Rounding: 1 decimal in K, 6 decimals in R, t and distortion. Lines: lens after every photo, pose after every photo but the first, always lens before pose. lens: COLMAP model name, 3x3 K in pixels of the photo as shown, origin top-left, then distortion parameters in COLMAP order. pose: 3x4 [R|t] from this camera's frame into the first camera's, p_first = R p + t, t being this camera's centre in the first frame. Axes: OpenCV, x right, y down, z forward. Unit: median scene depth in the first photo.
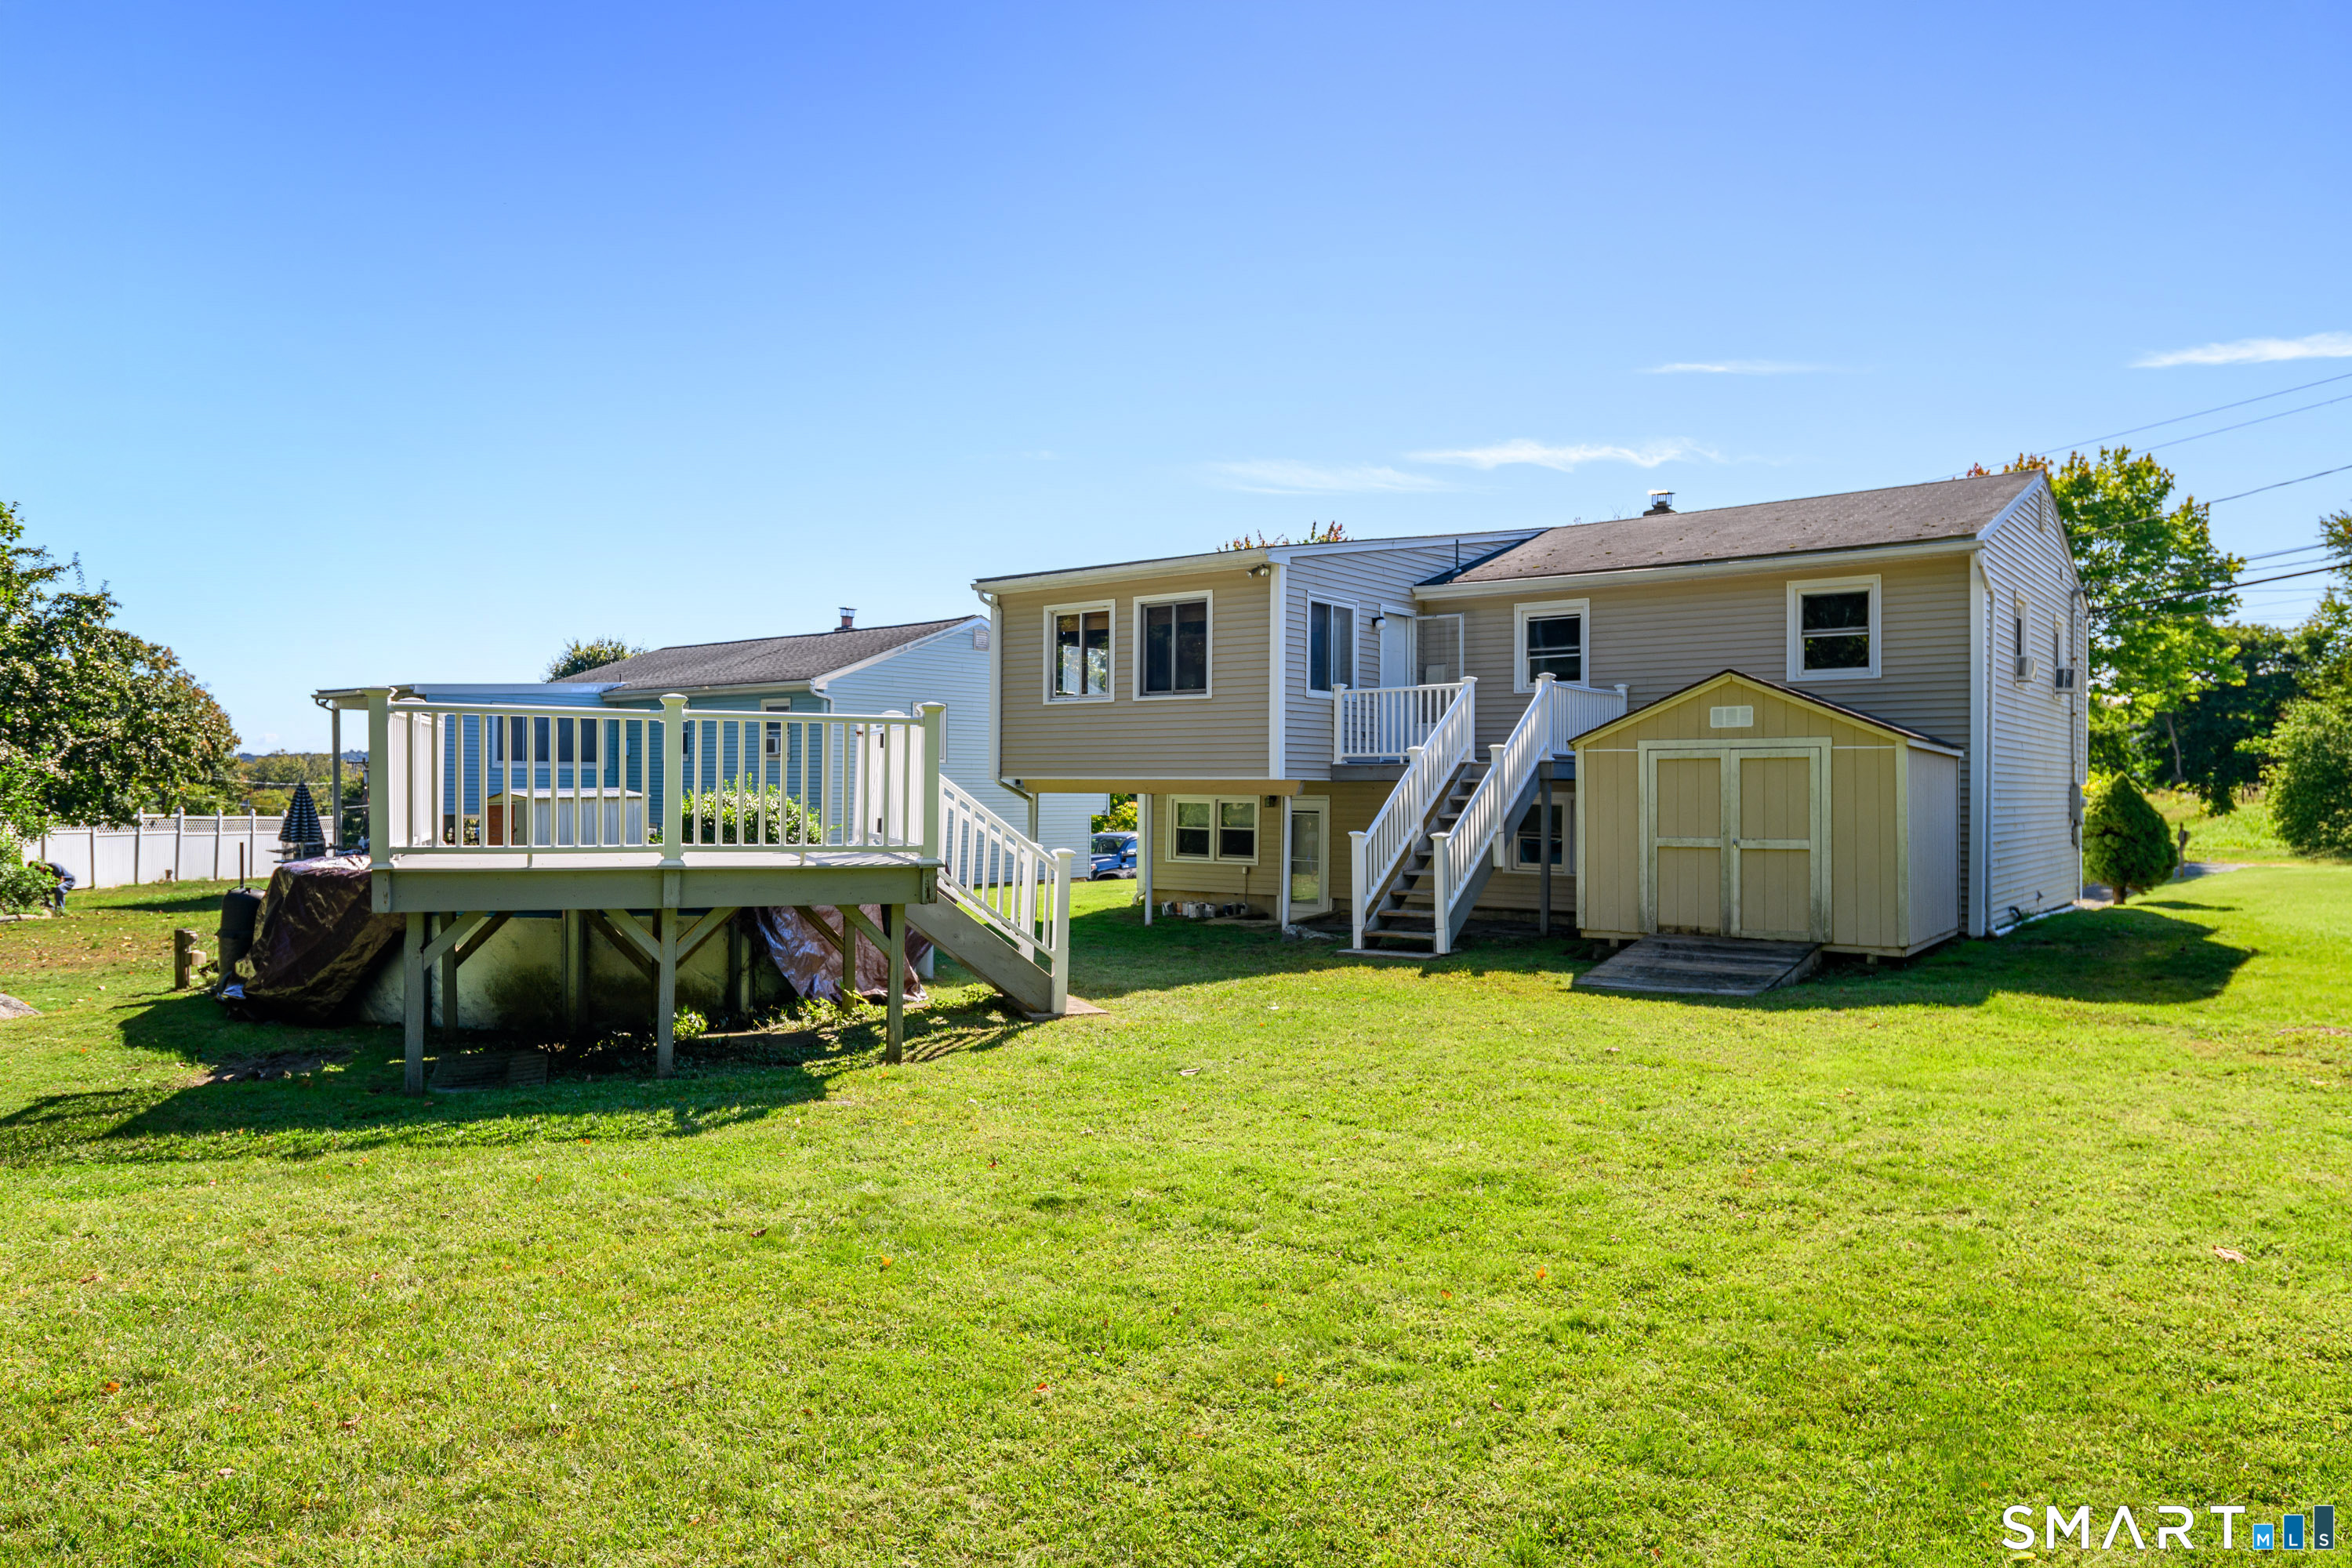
lens RADIAL K [[1599.2, 0, 1179.9], [0, 1599.2, 742.0], [0, 0, 1]] dist [-0.001498, -0.000800]
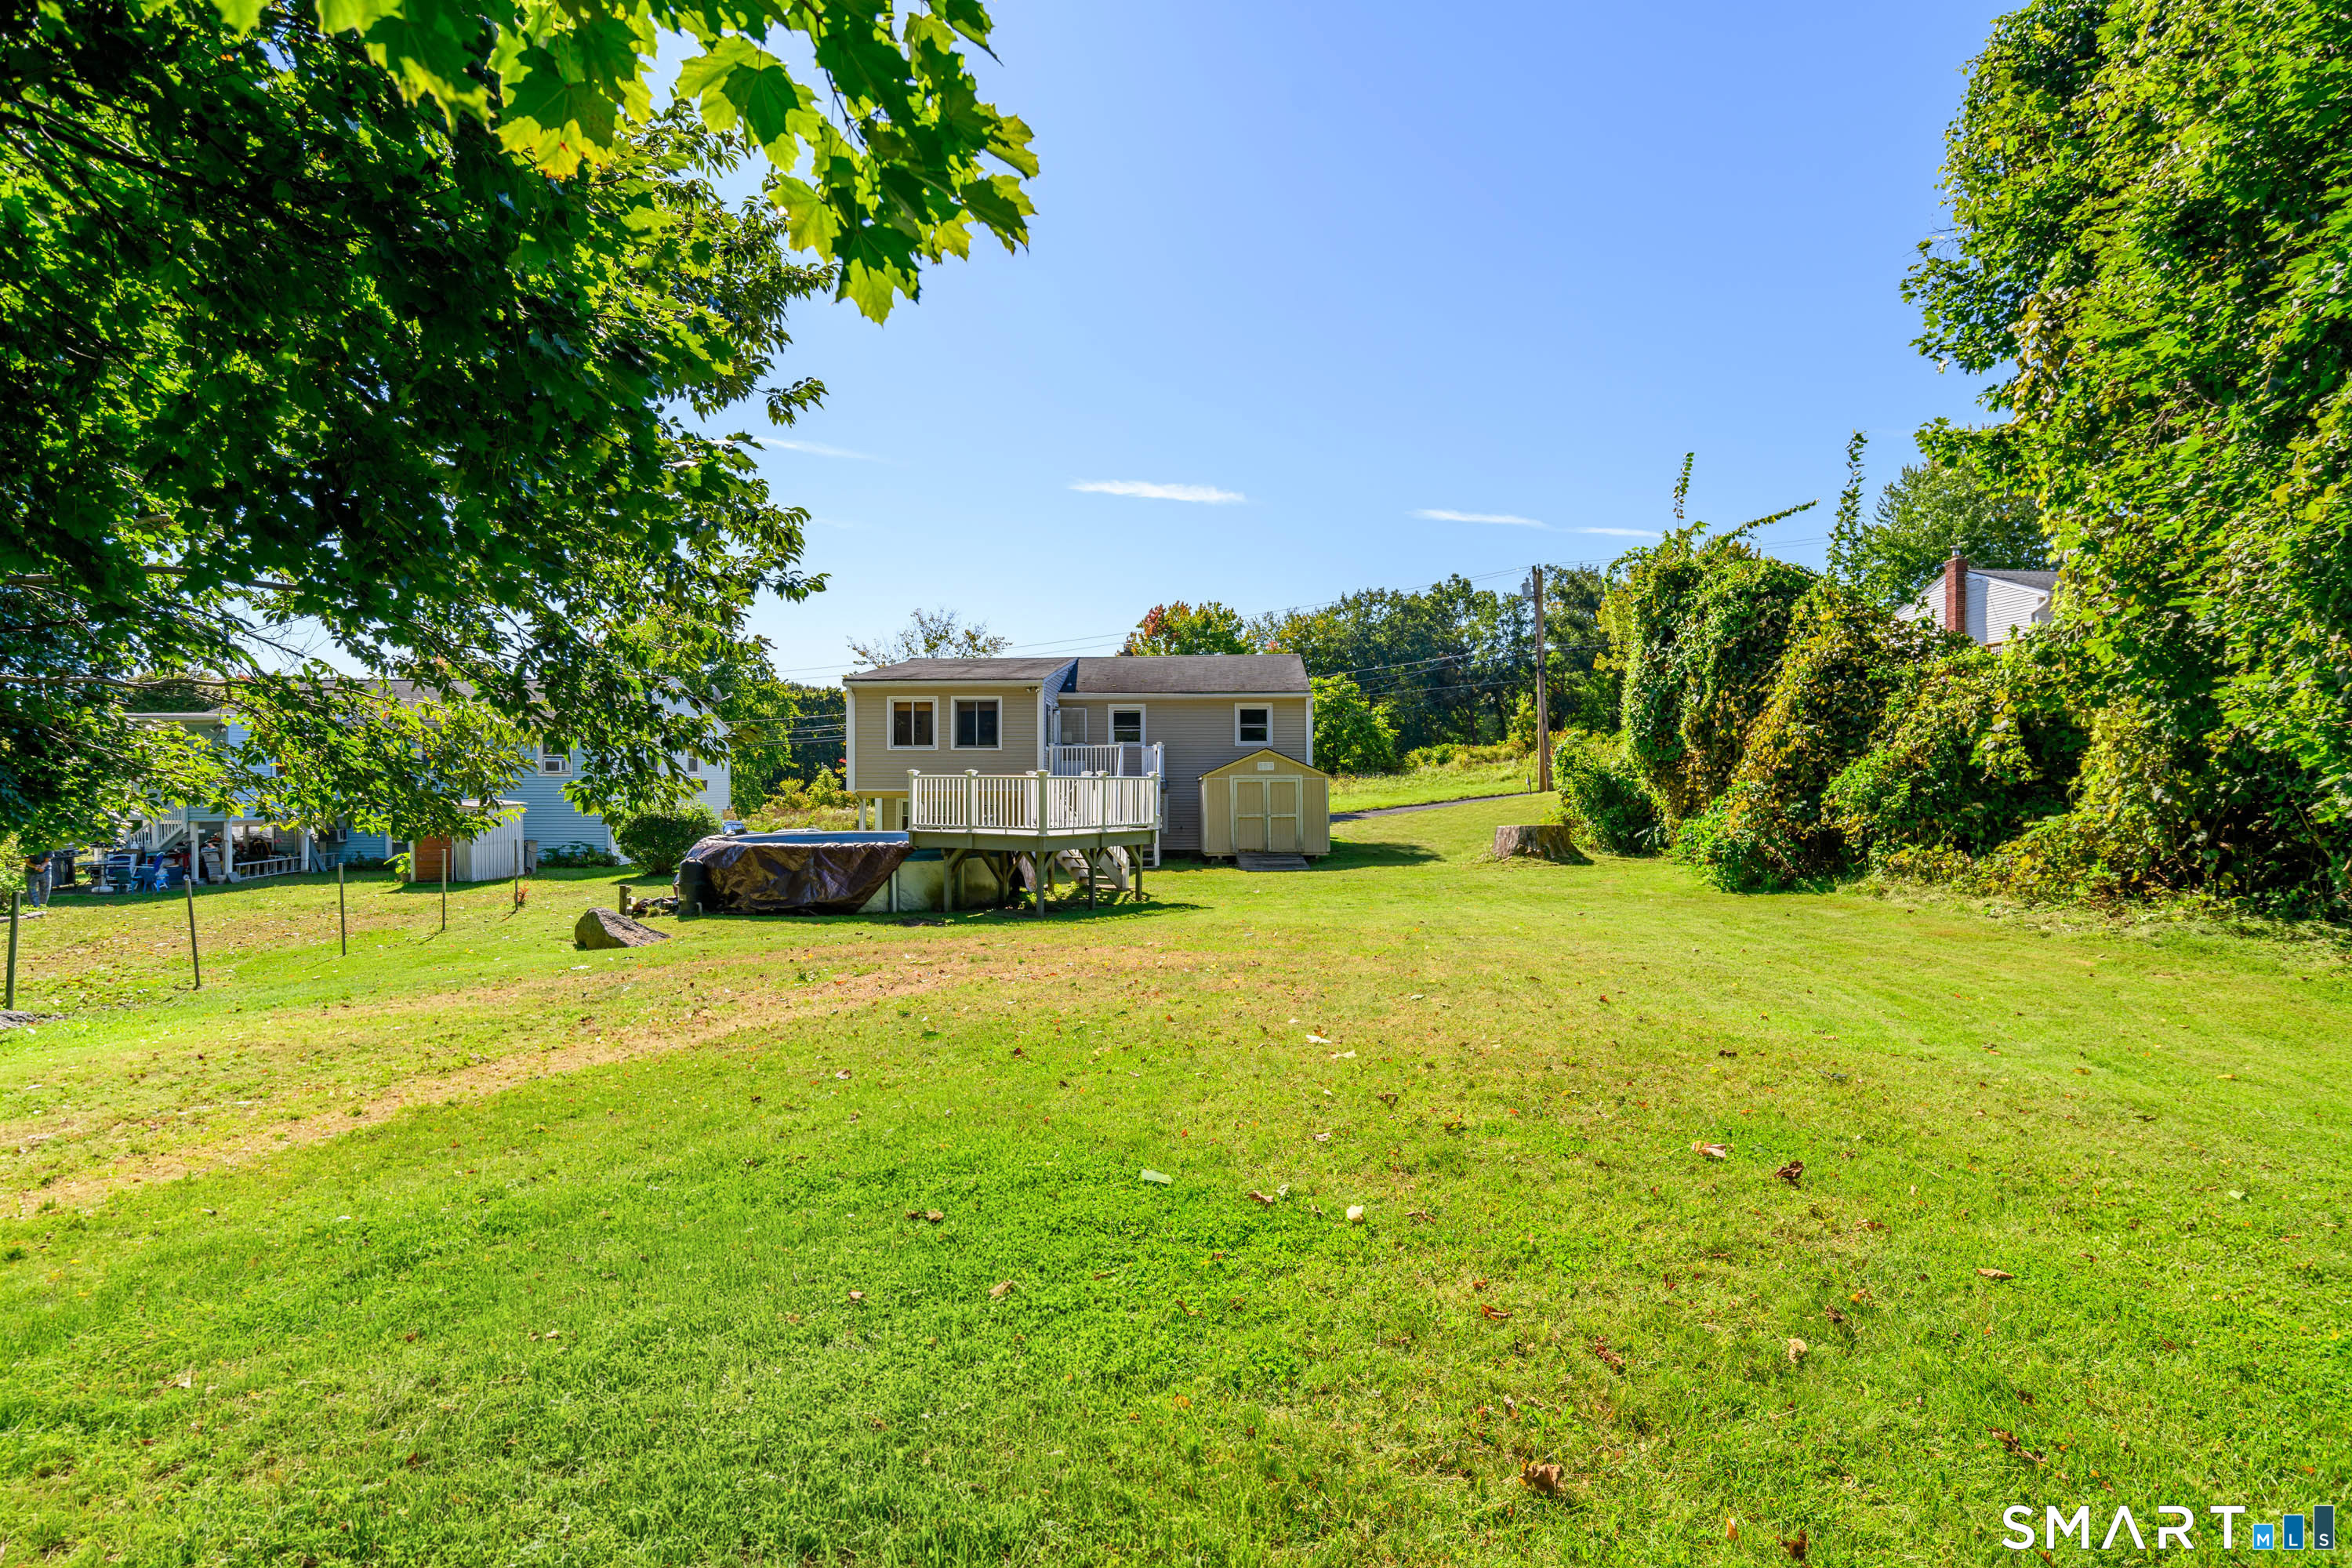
lens RADIAL K [[1257.8, 0, 1187.1], [0, 1257.8, 784.3], [0, 0, 1]] dist [-0.001276, -0.000012]
pose [[0.807414, -0.008196, 0.589928, -0.865284], [-0.015058, 0.999291, 0.034493, -0.049478], [-0.589793, -0.036733, 0.806719, -0.511911]]
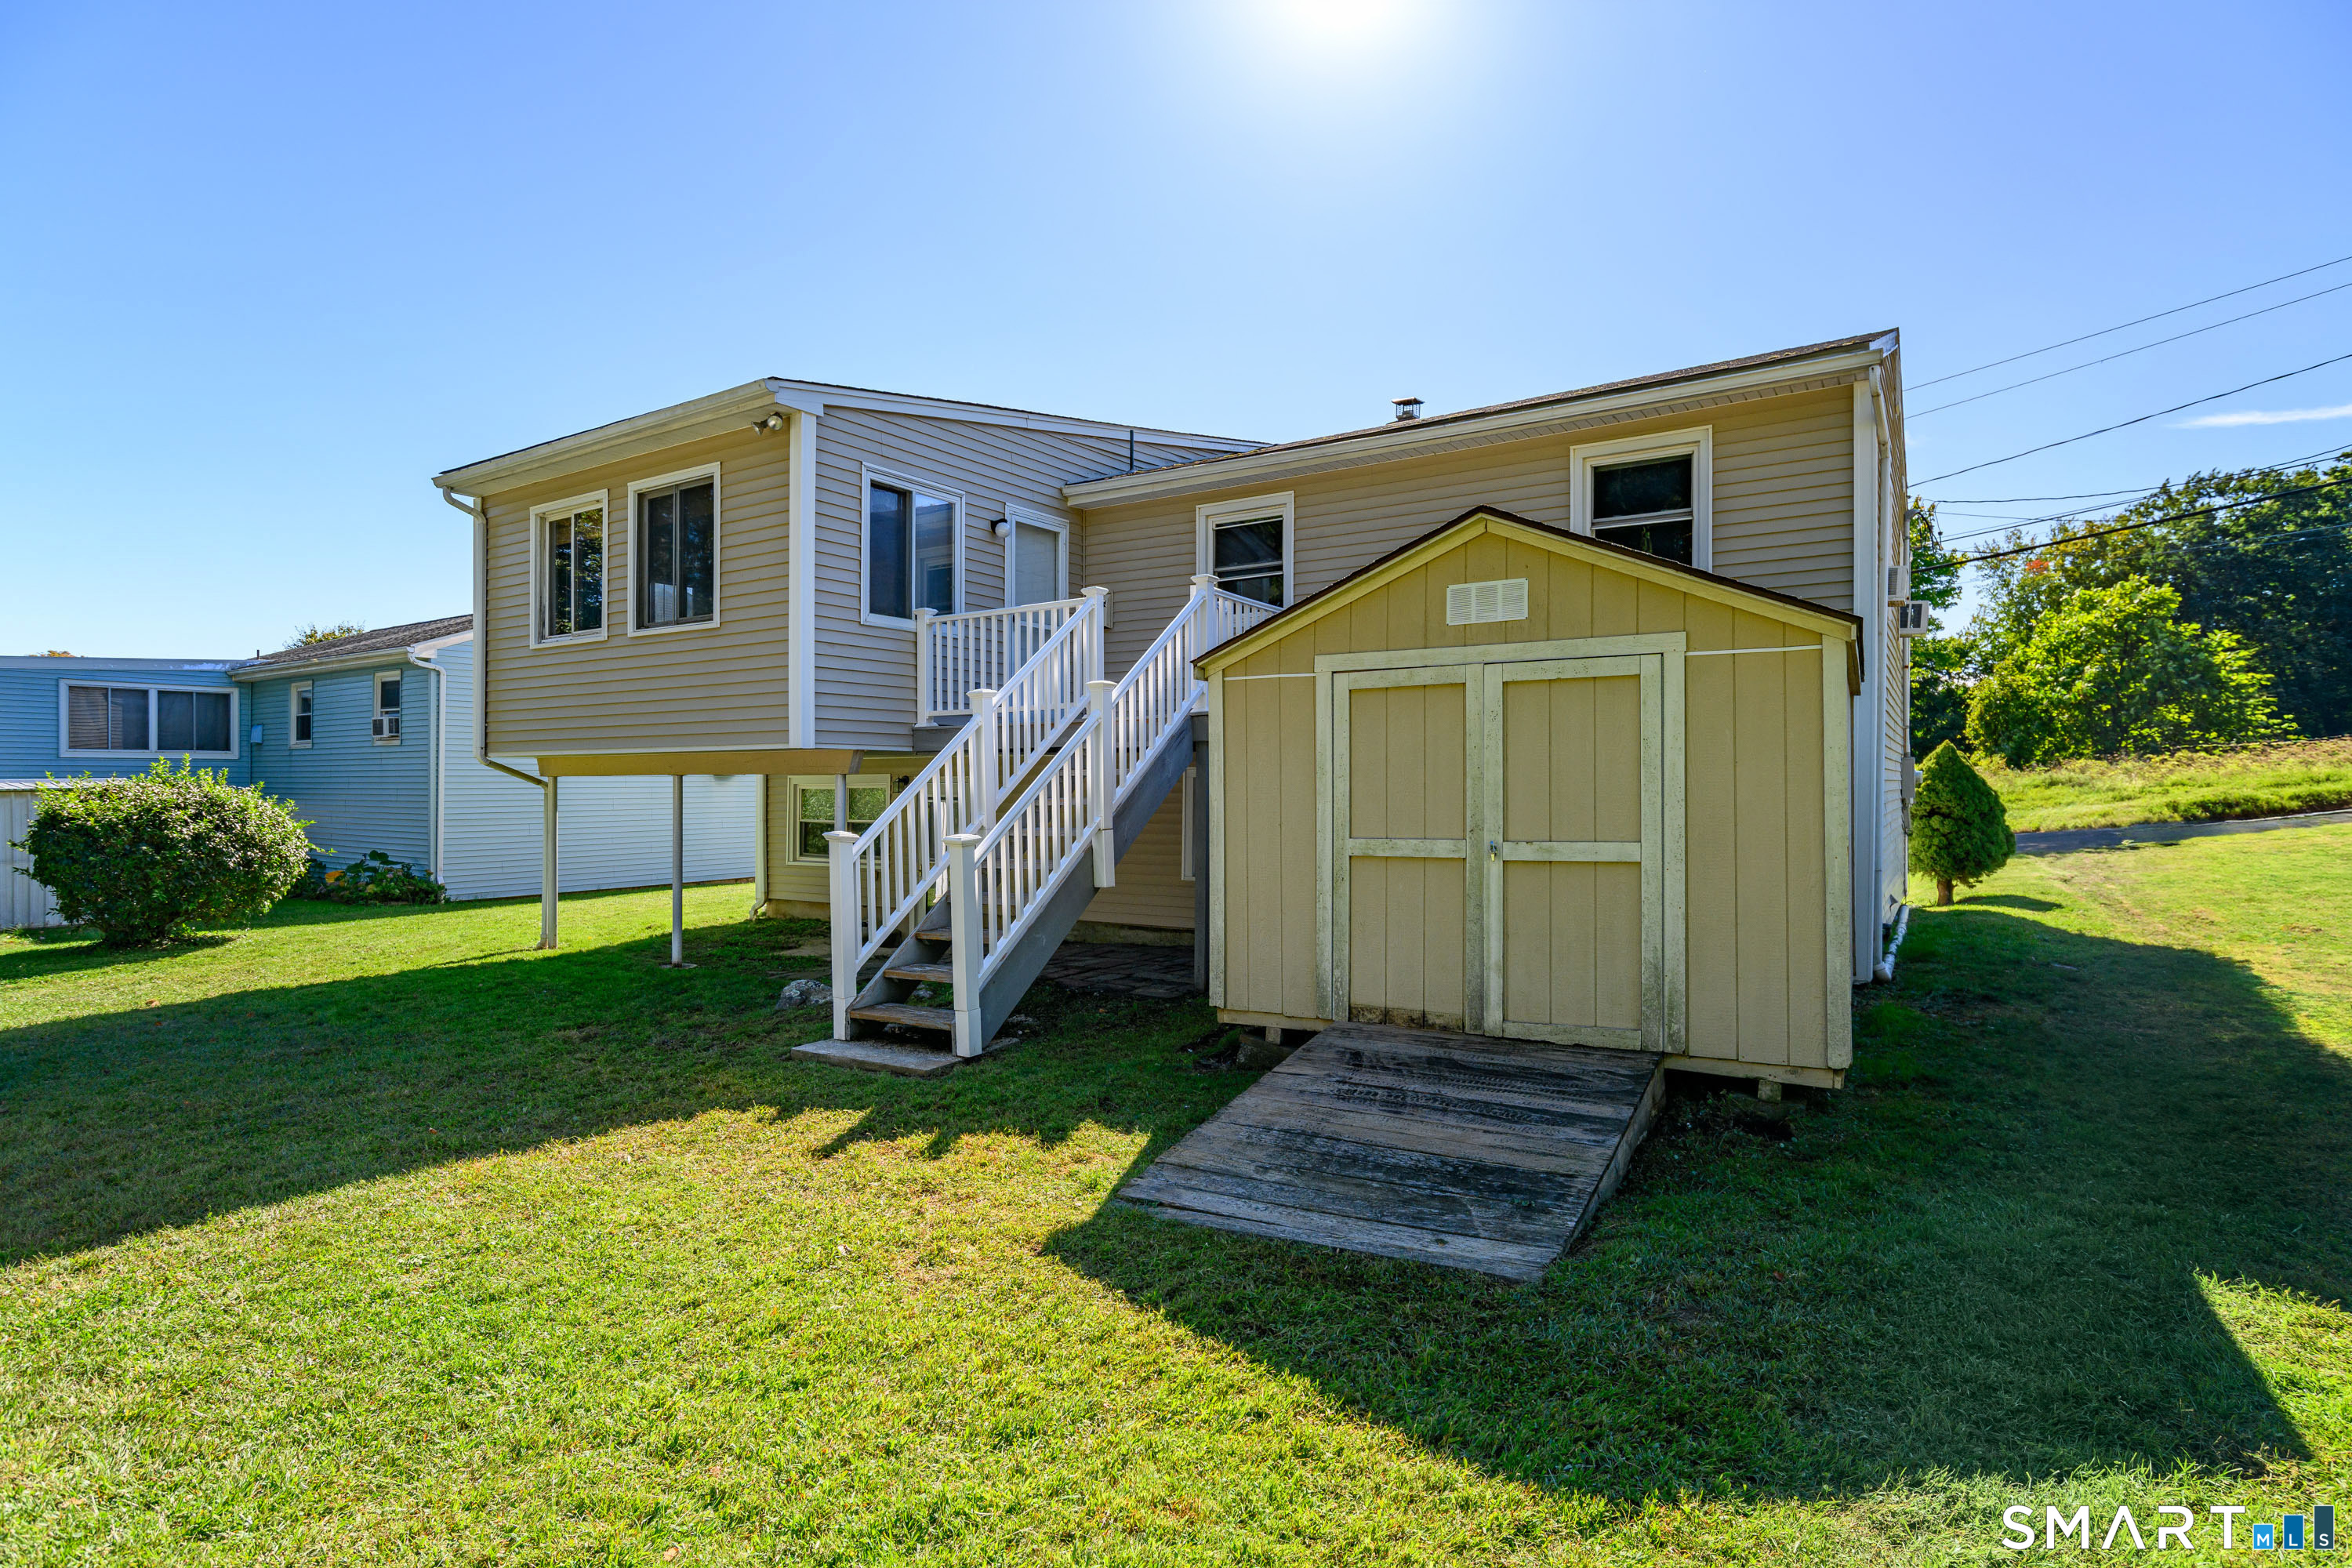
lens RADIAL K [[1257.8, 0, 1187.1], [0, 1257.8, 784.3], [0, 0, 1]] dist [-0.001276, -0.000012]
pose [[0.995788, -0.009703, 0.091169, 0.191911], [0.006917, 0.999501, 0.030825, 0.026489], [-0.091423, -0.030065, 0.995358, 0.548246]]
